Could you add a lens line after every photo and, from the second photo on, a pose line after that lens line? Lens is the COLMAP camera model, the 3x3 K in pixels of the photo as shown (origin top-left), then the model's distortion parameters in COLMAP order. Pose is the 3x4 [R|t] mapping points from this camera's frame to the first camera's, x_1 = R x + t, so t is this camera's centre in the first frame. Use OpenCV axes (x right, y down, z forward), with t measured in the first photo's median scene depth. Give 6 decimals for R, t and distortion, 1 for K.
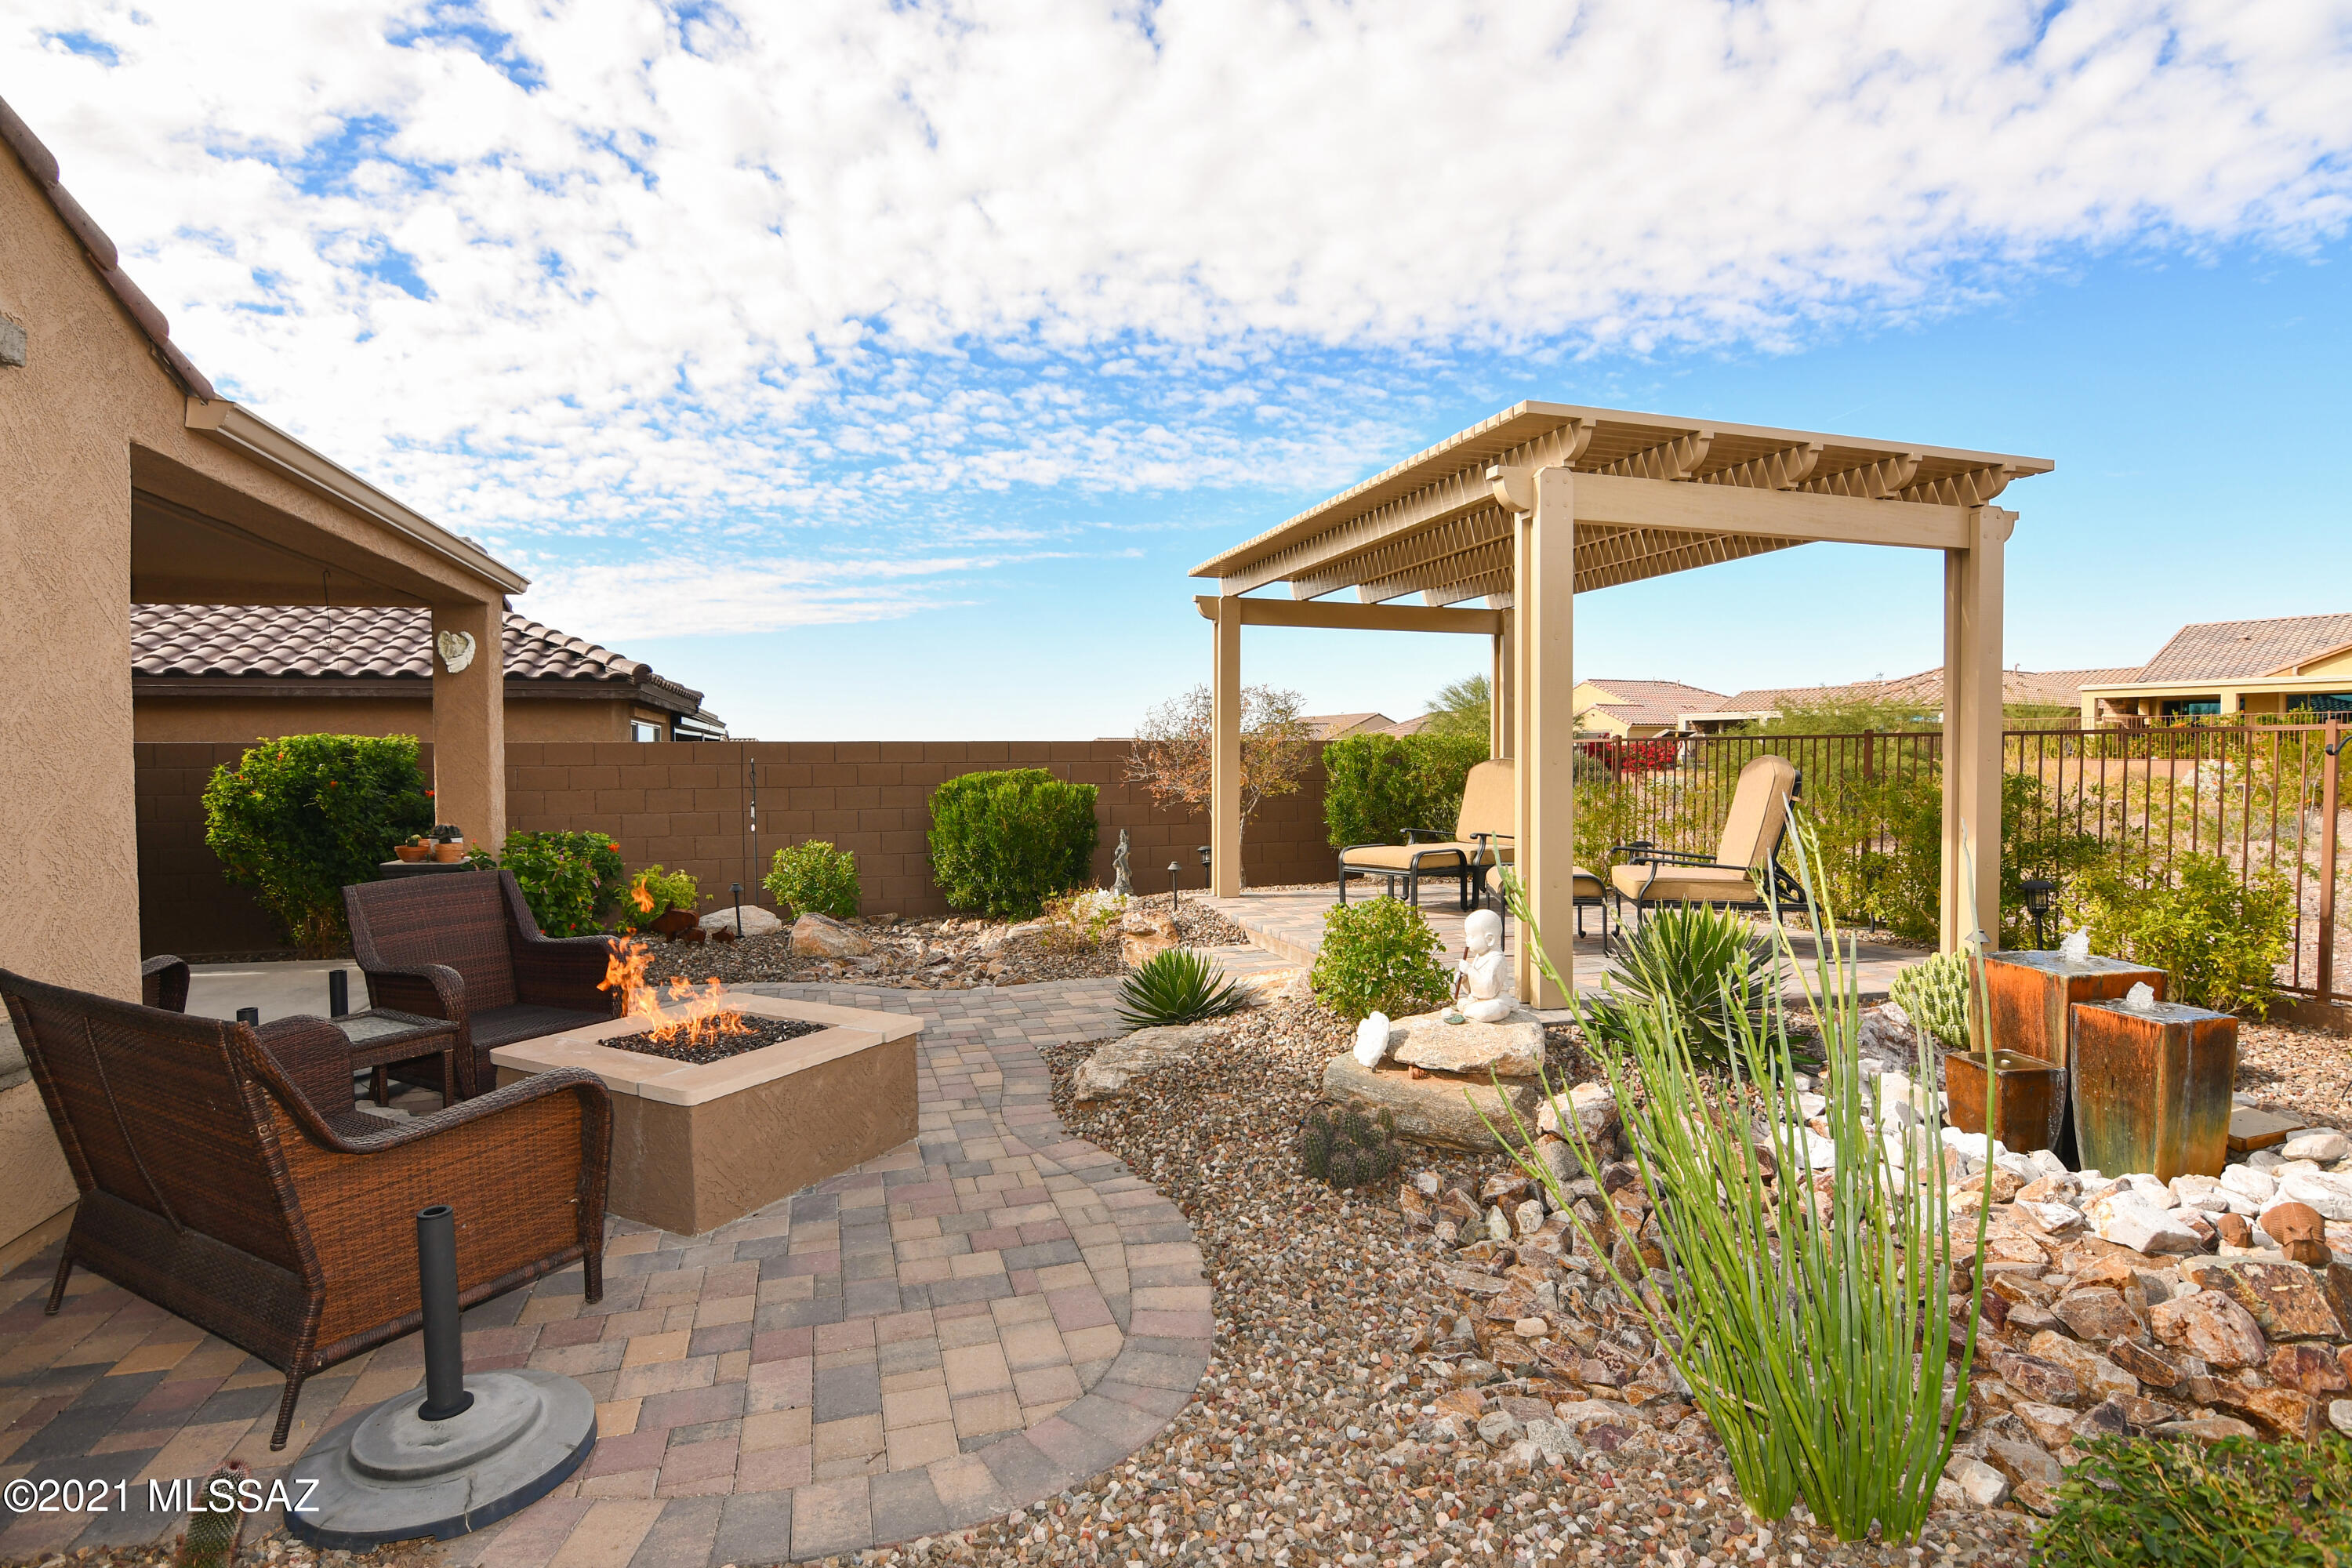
lens RADIAL K [[1144.5, 0, 1157.6], [0, 1144.5, 776.4], [0, 0, 1]] dist [-0.006193, -0.009667]
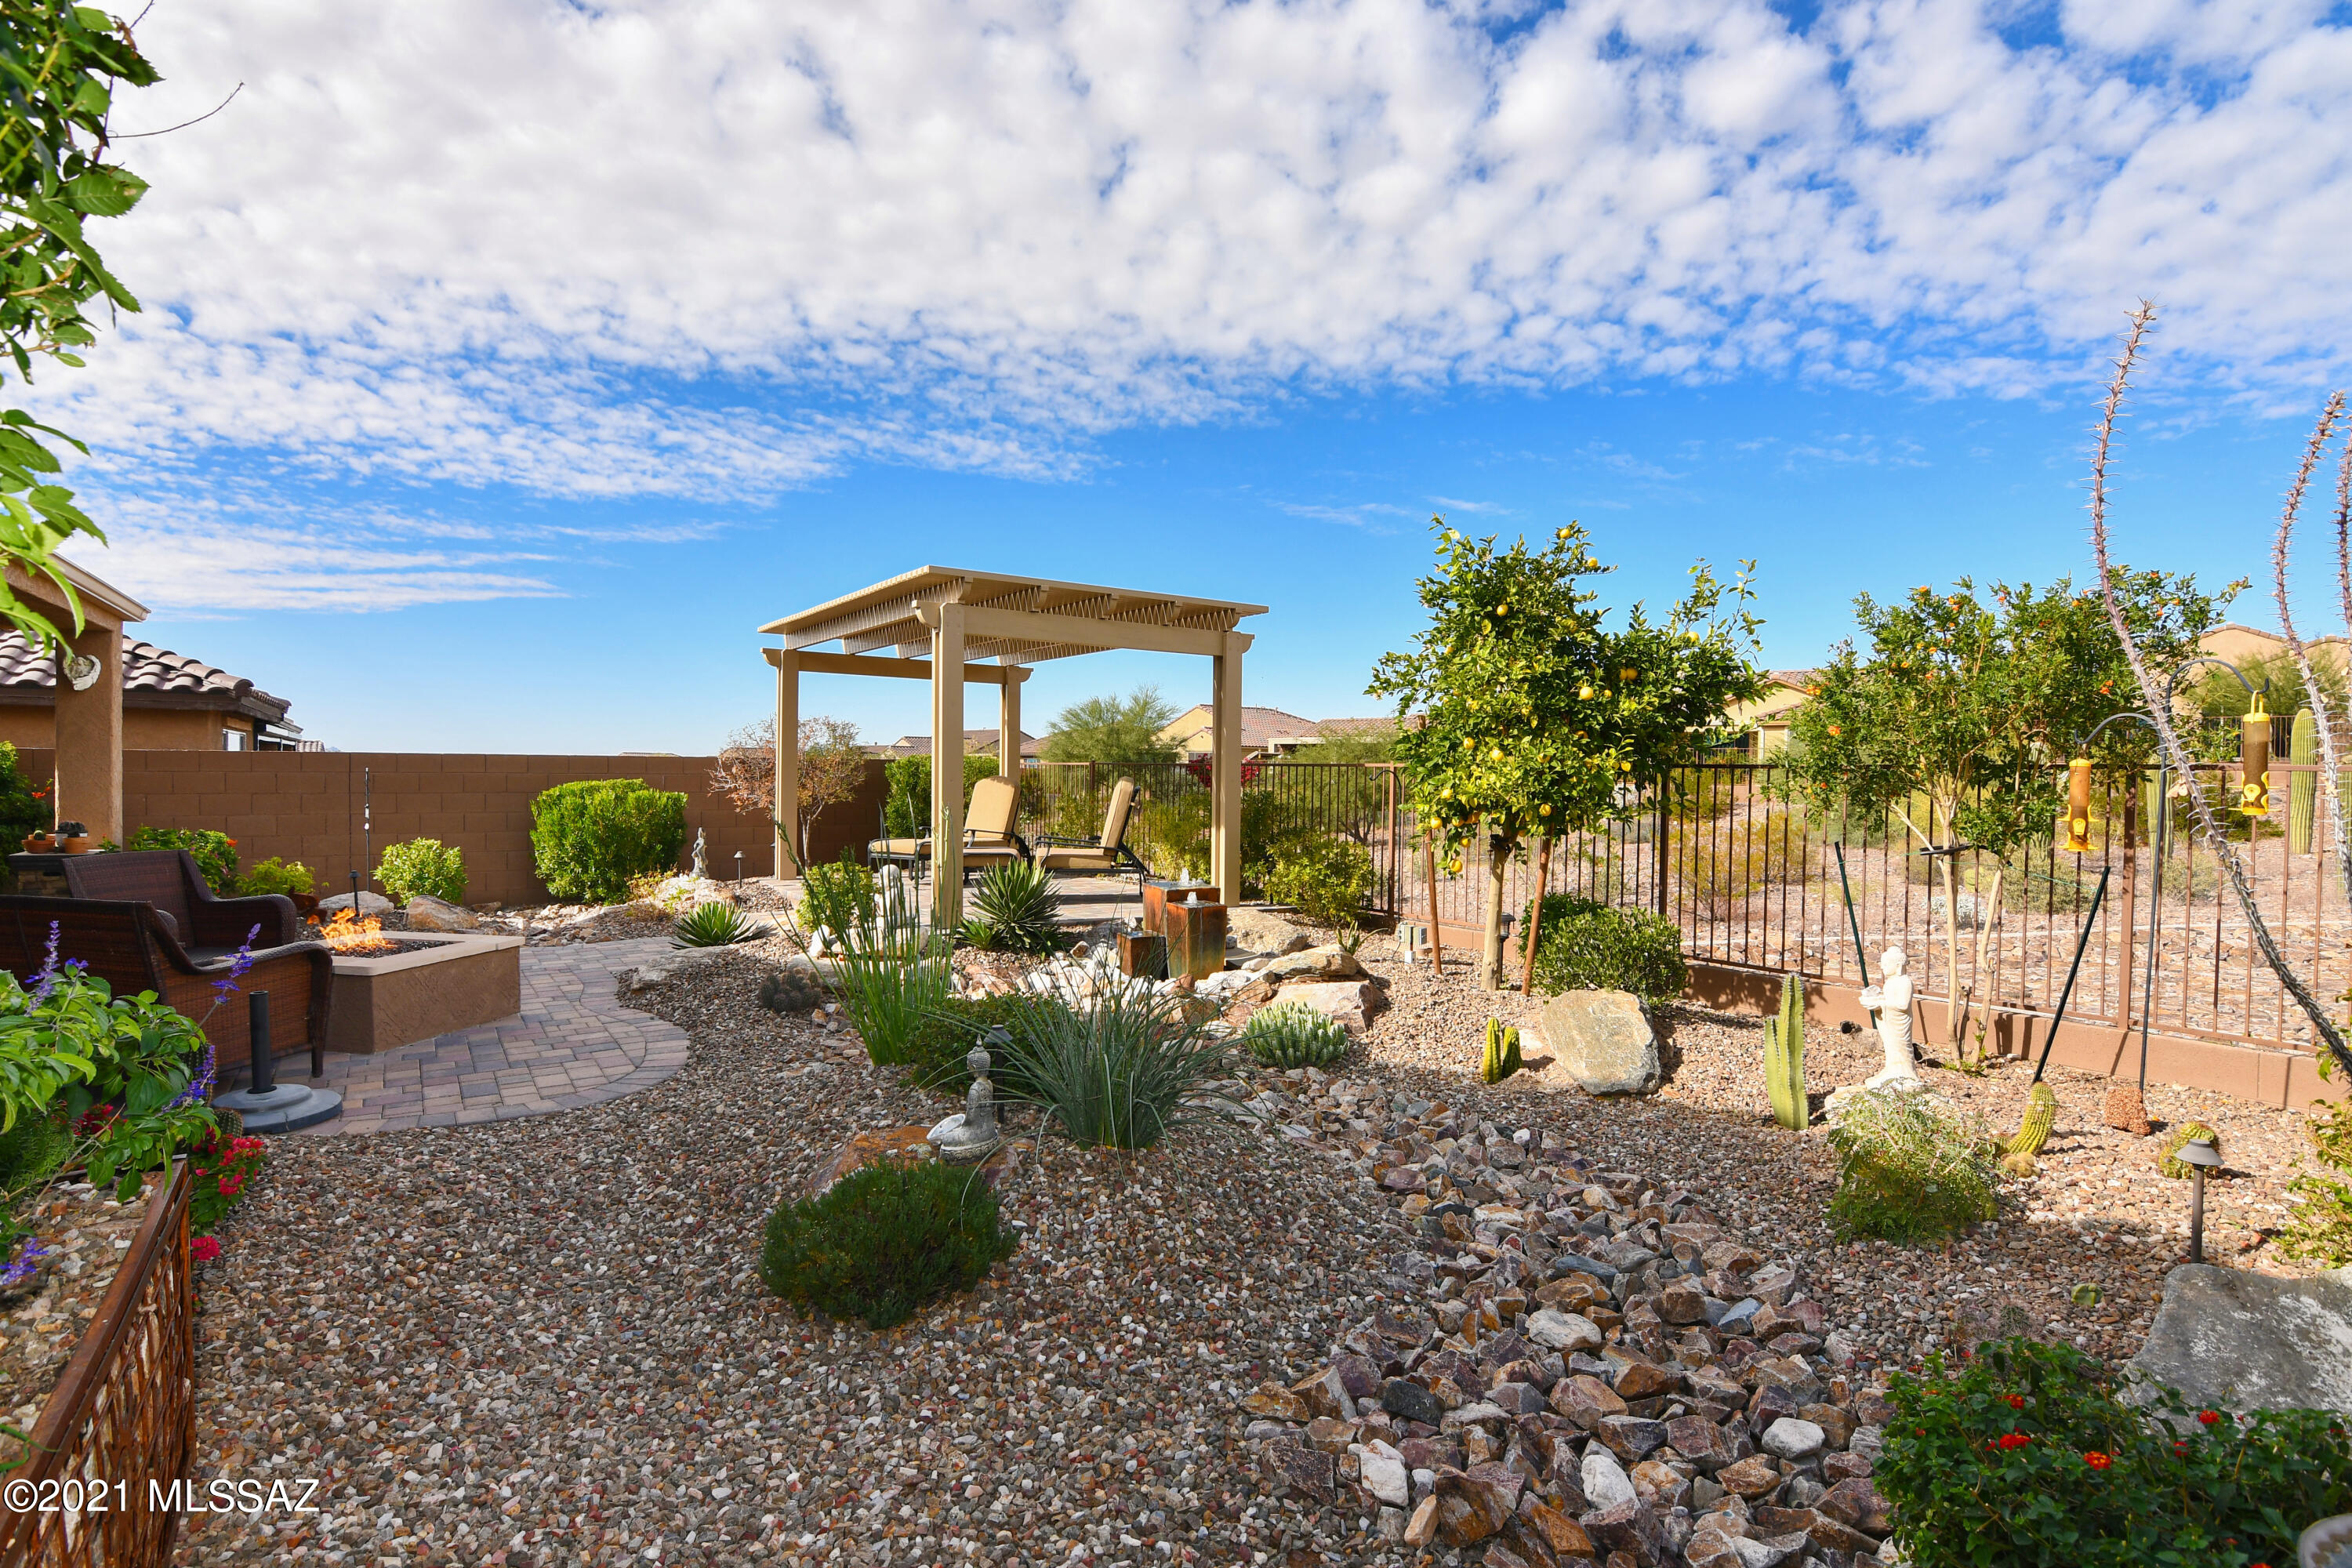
lens RADIAL K [[1144.5, 0, 1161.6], [0, 1144.5, 781.7], [0, 0, 1]] dist [-0.006193, -0.009667]
pose [[0.953817, 0.011439, 0.300172, 0.074097], [-0.009127, 0.999917, -0.009103, 0.001657], [-0.300251, 0.005943, 0.953842, -0.359101]]
